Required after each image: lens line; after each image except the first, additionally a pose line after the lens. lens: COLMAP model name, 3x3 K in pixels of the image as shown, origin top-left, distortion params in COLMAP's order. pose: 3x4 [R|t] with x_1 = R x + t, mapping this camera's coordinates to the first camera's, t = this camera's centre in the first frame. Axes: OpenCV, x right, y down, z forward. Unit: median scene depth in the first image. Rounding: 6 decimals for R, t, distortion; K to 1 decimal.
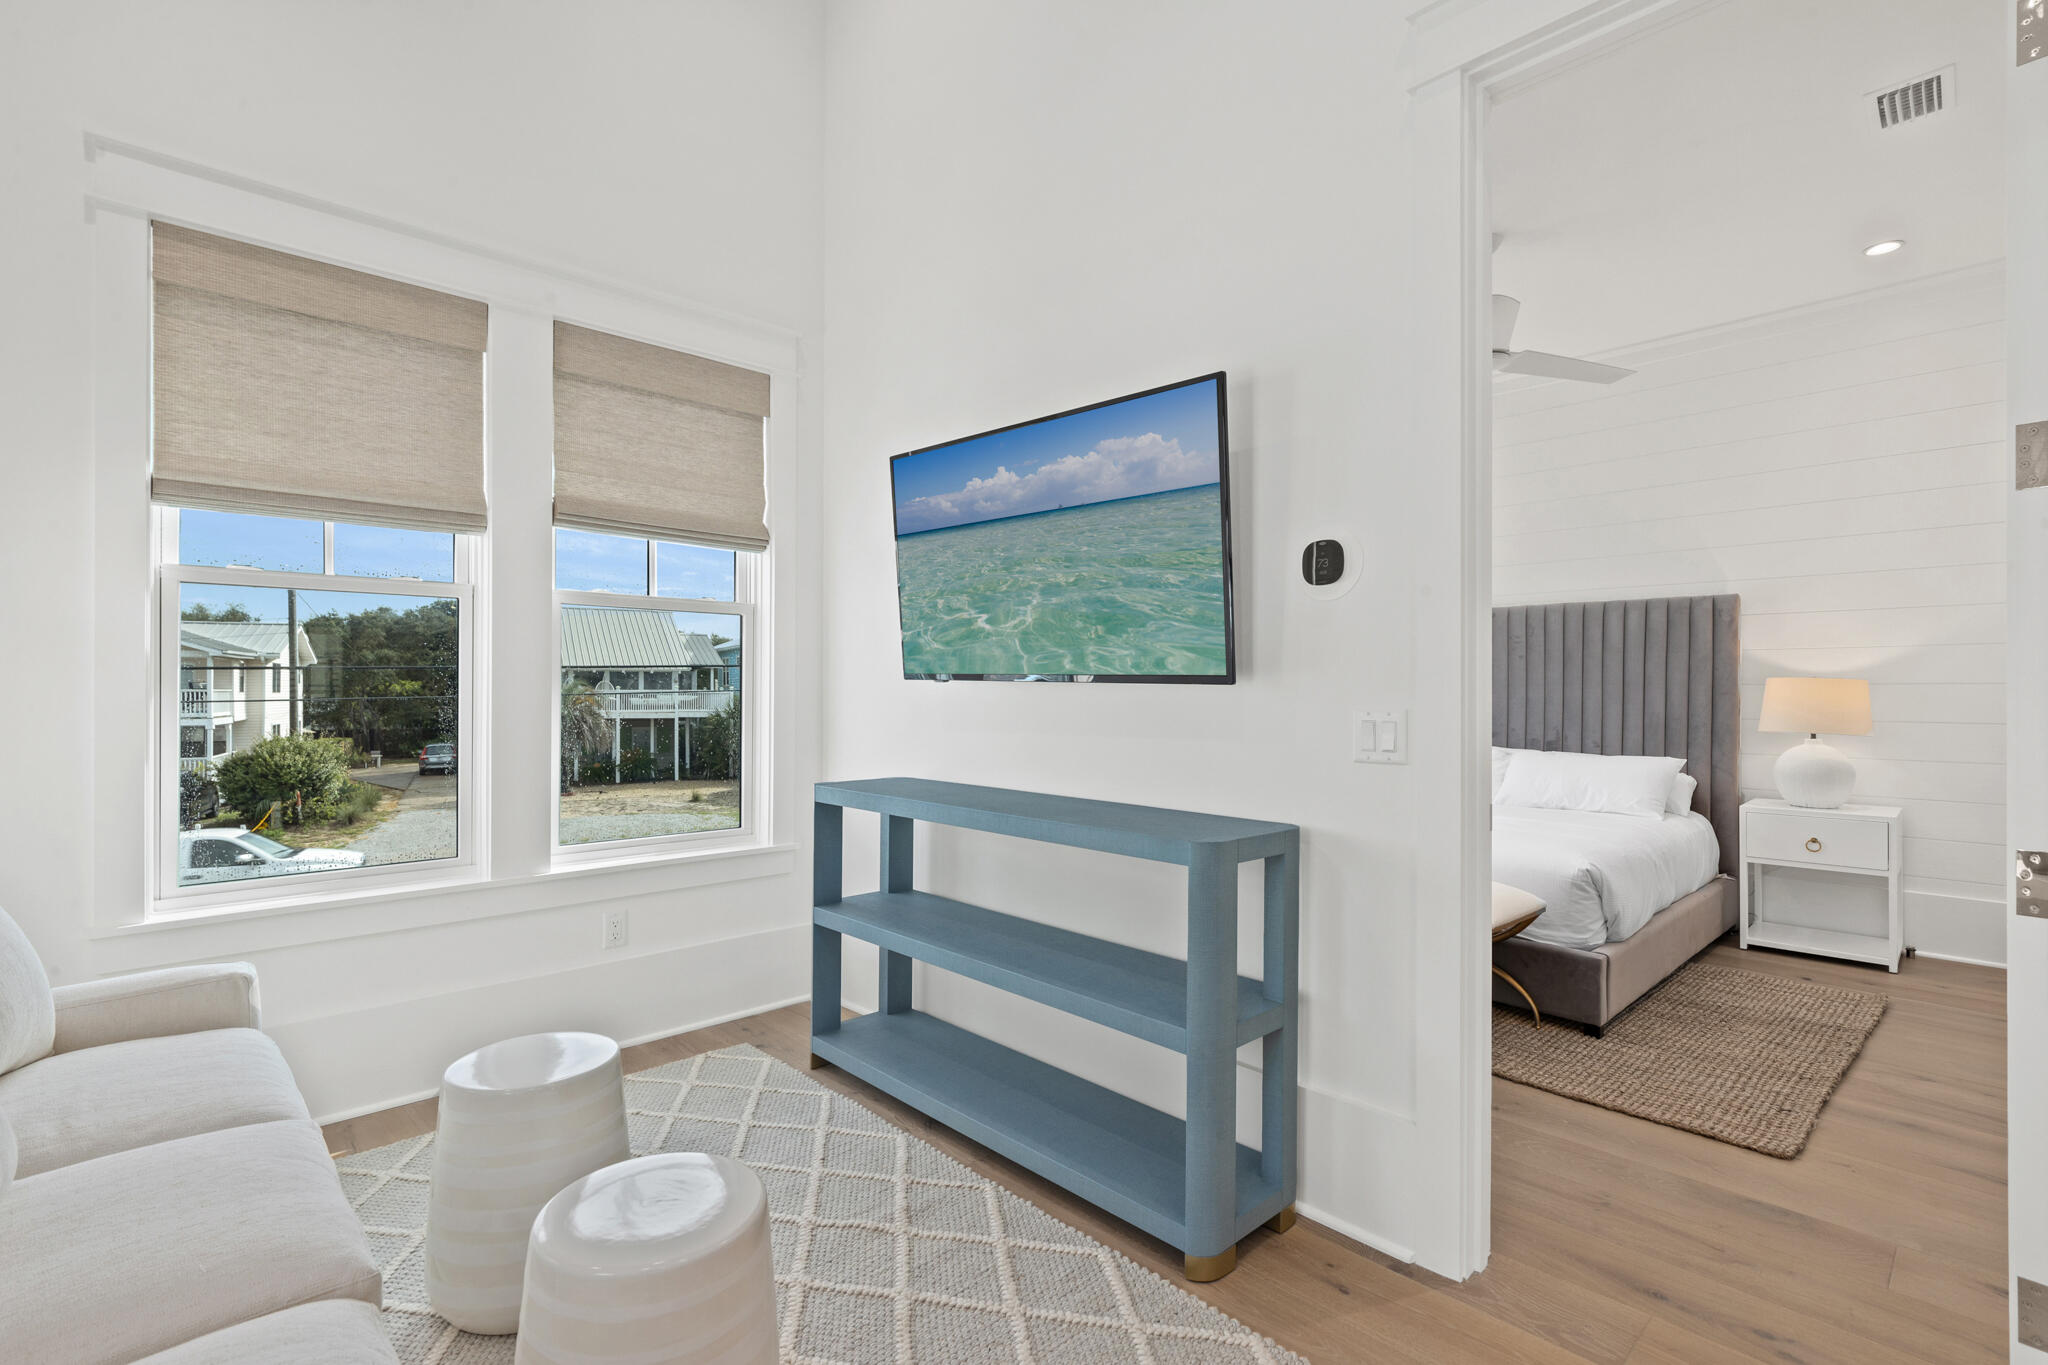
lens RADIAL K [[937.4, 0, 1022.1], [0, 937.4, 683.2], [0, 0, 1]] dist [-0.004178, 0.001323]
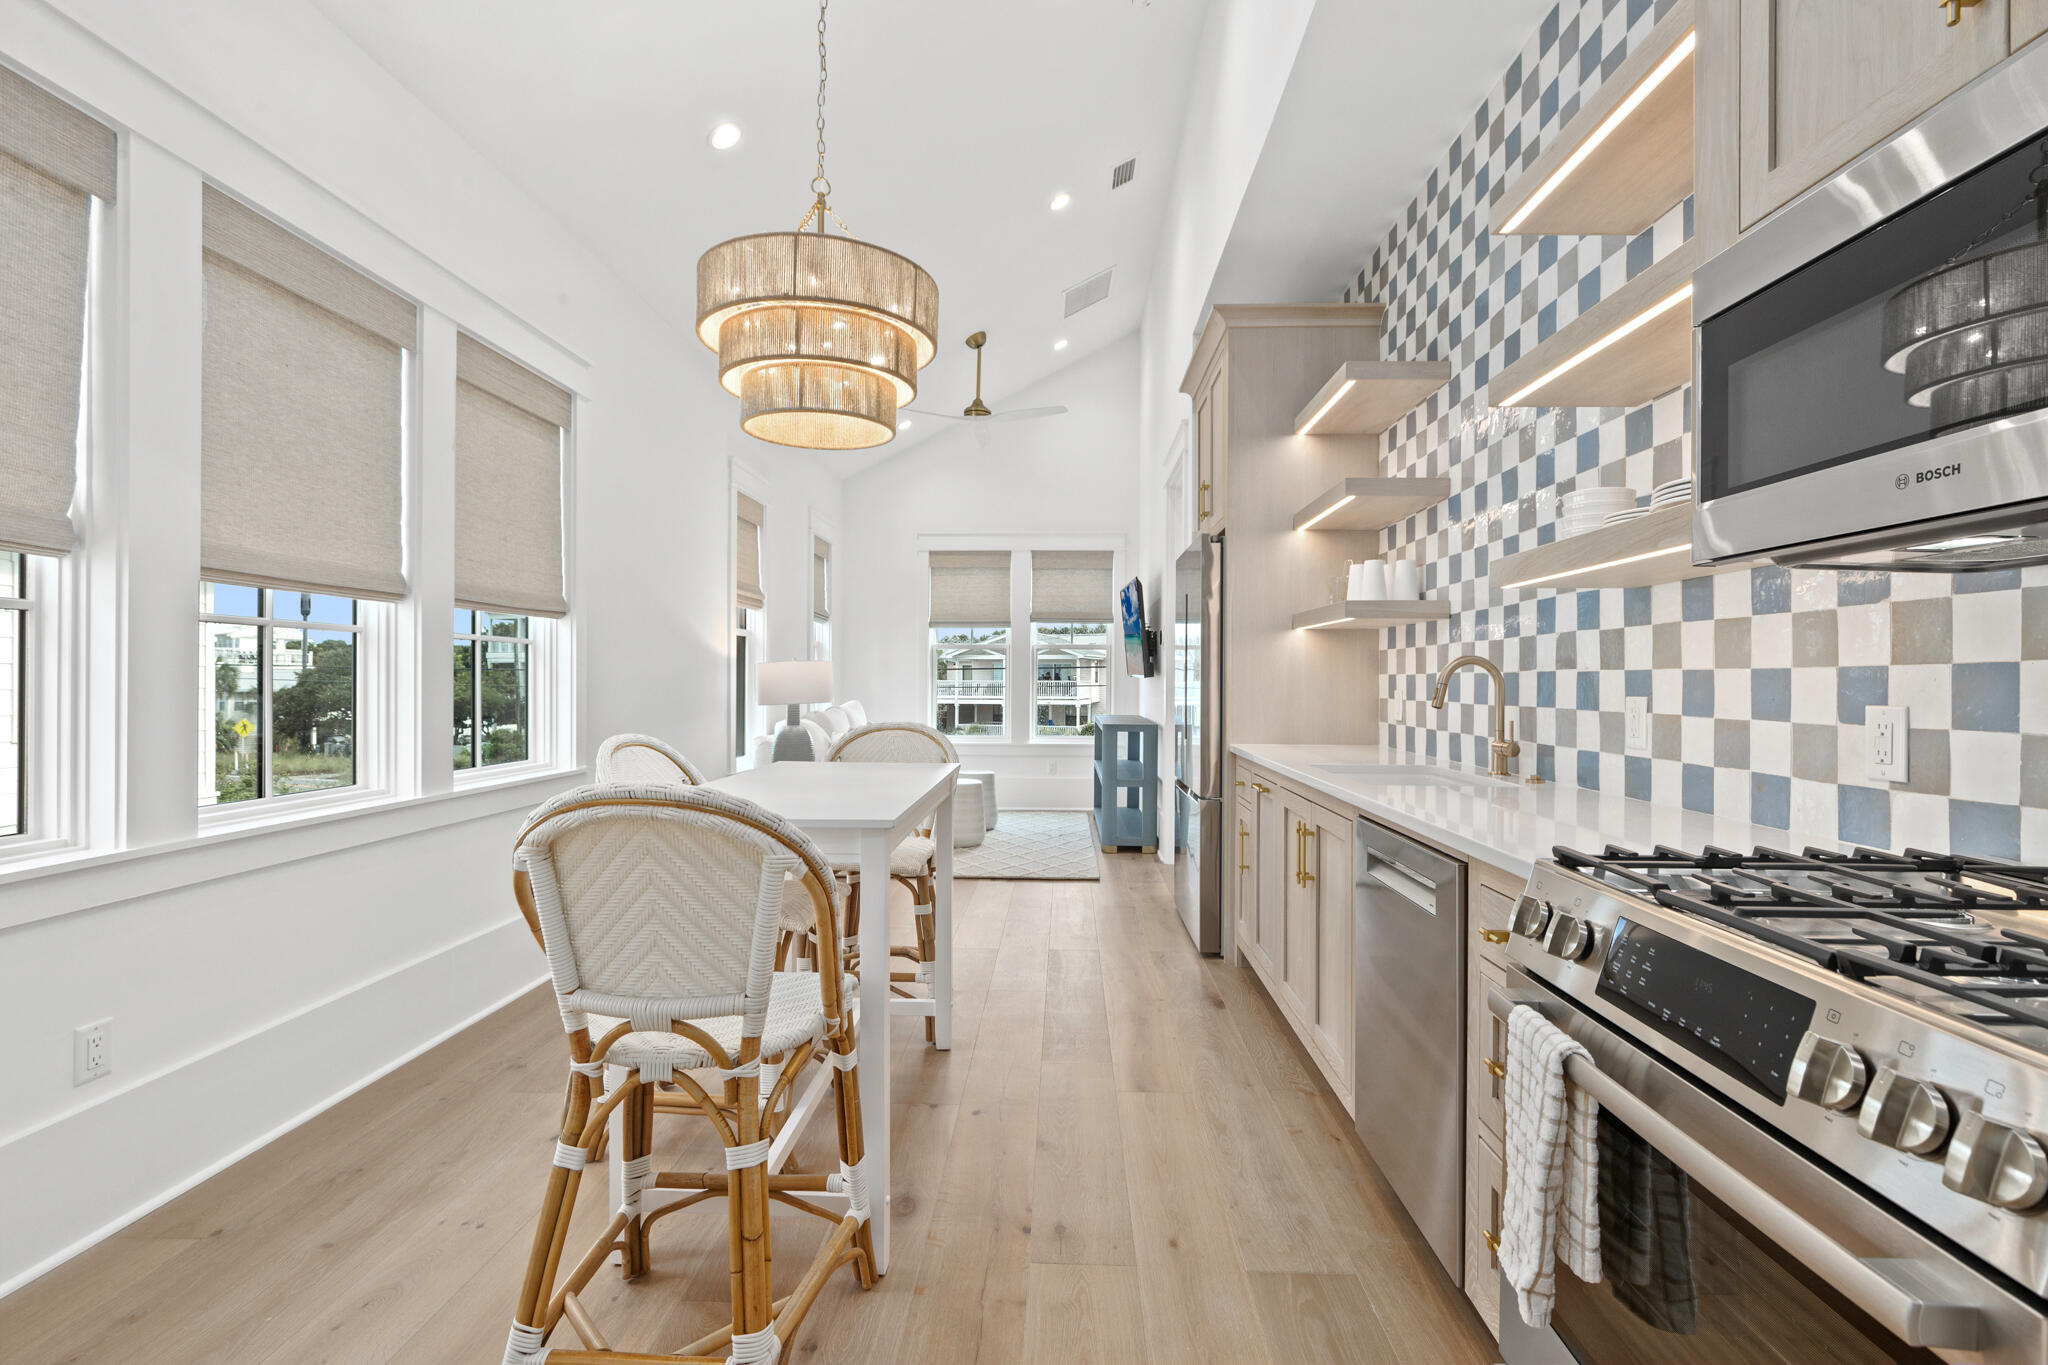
lens RADIAL K [[937.4, 0, 1033.3], [0, 937.4, 675.9], [0, 0, 1]] dist [-0.004178, 0.001323]
pose [[0.697835, -0.001822, -0.716256, 2.468594], [0.001795, 0.999998, -0.000795, -0.004716], [0.716256, -0.000731, 0.697837, -1.580466]]
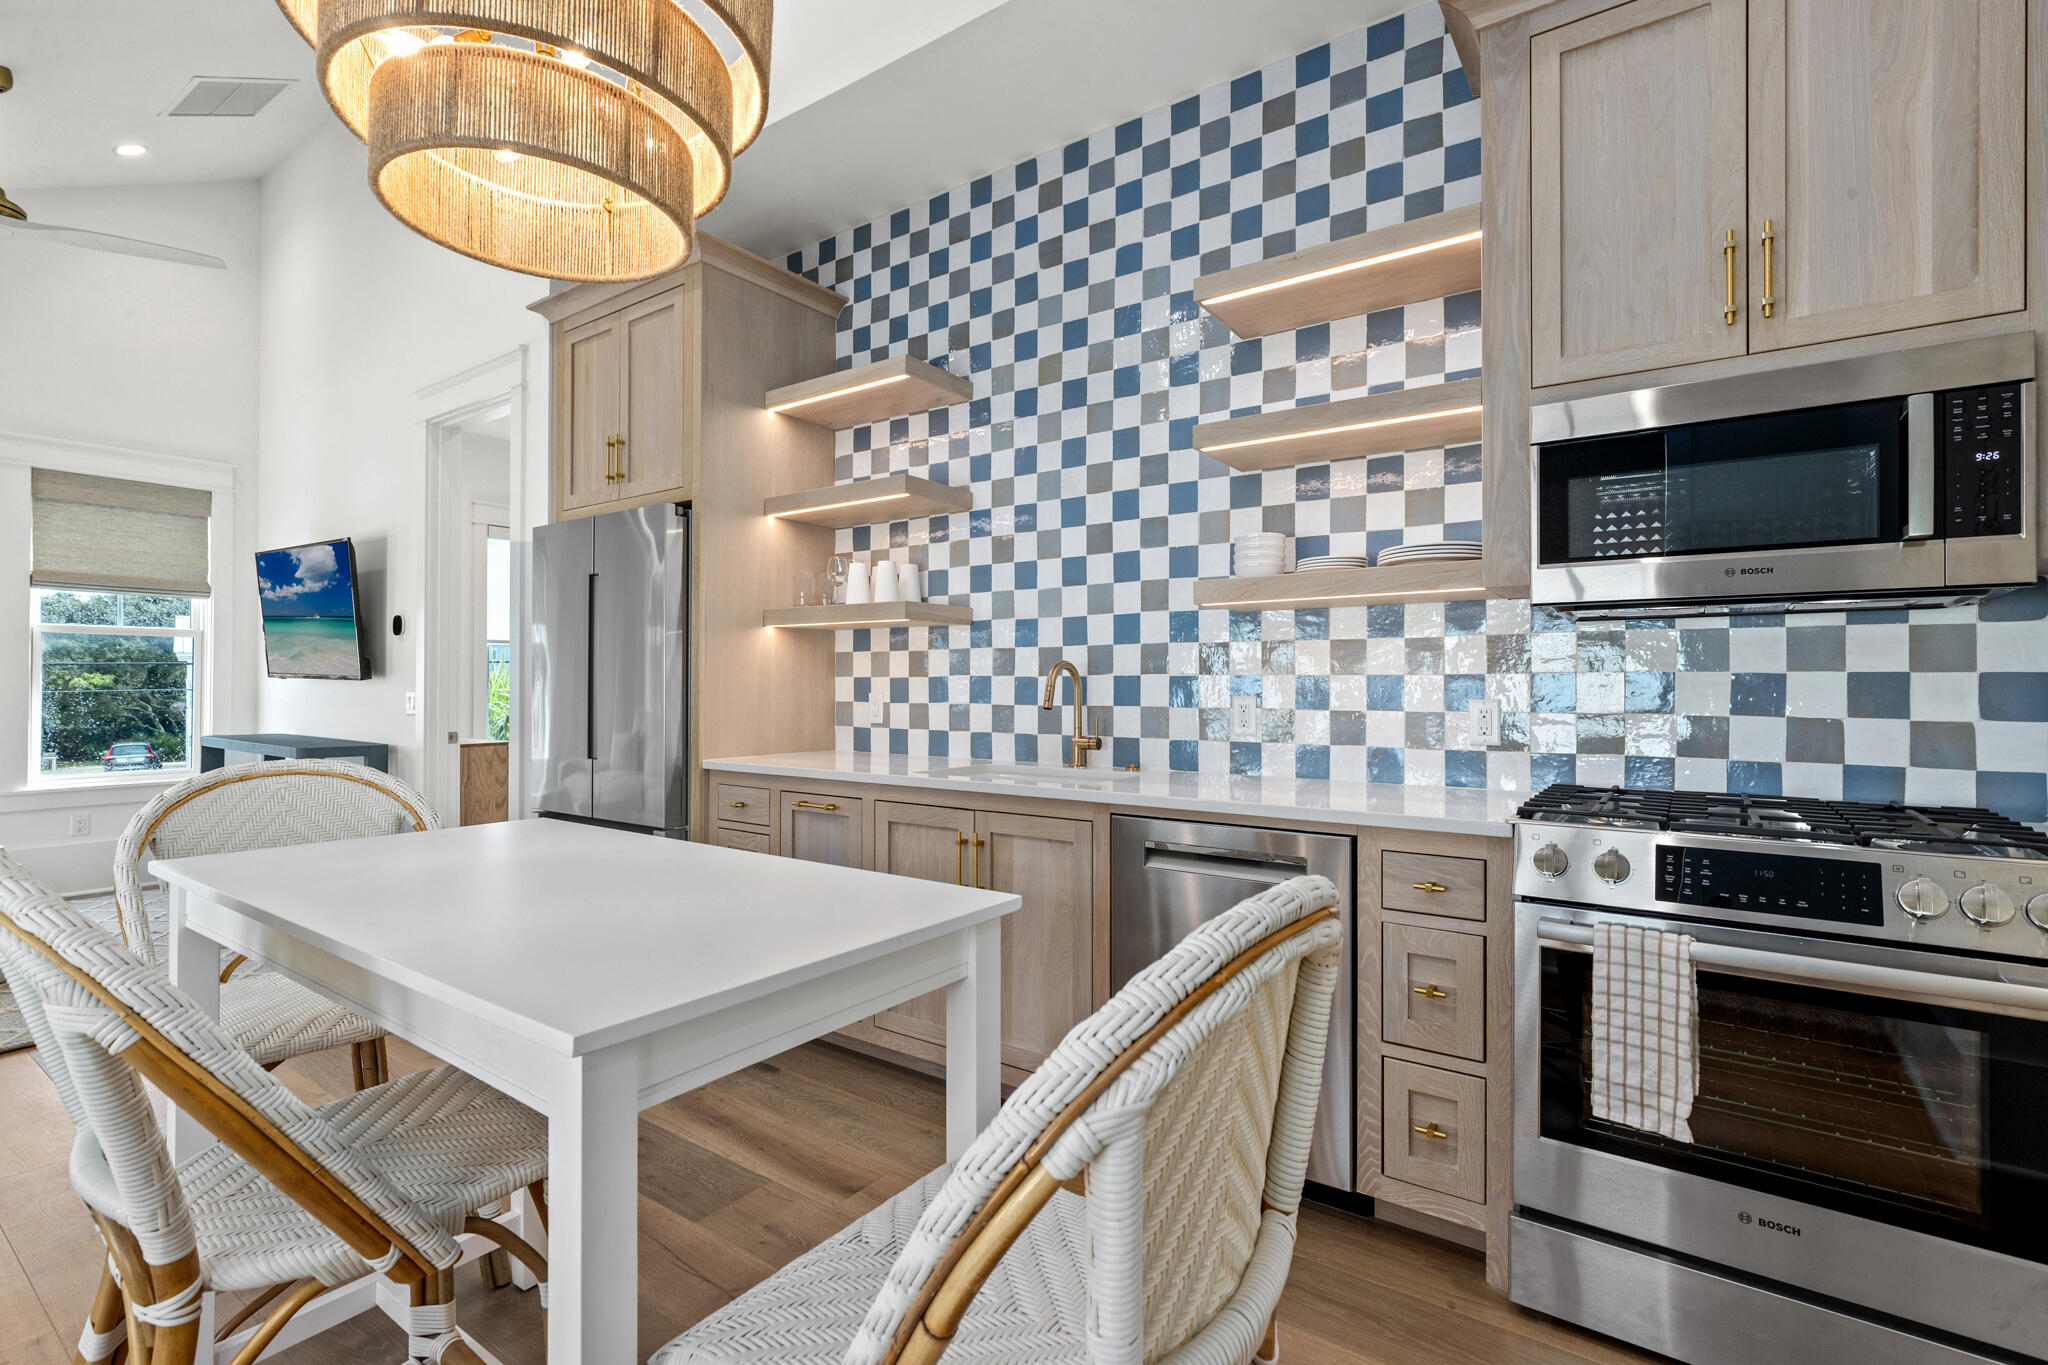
lens RADIAL K [[937.4, 0, 1037.6], [0, 937.4, 676.1], [0, 0, 1]] dist [-0.004178, 0.001323]
pose [[0.980519, -0.000636, 0.196424, 1.536824], [0.000606, 1.000000, 0.000213, -0.010745], [-0.196425, -0.000090, 0.980519, -1.645714]]
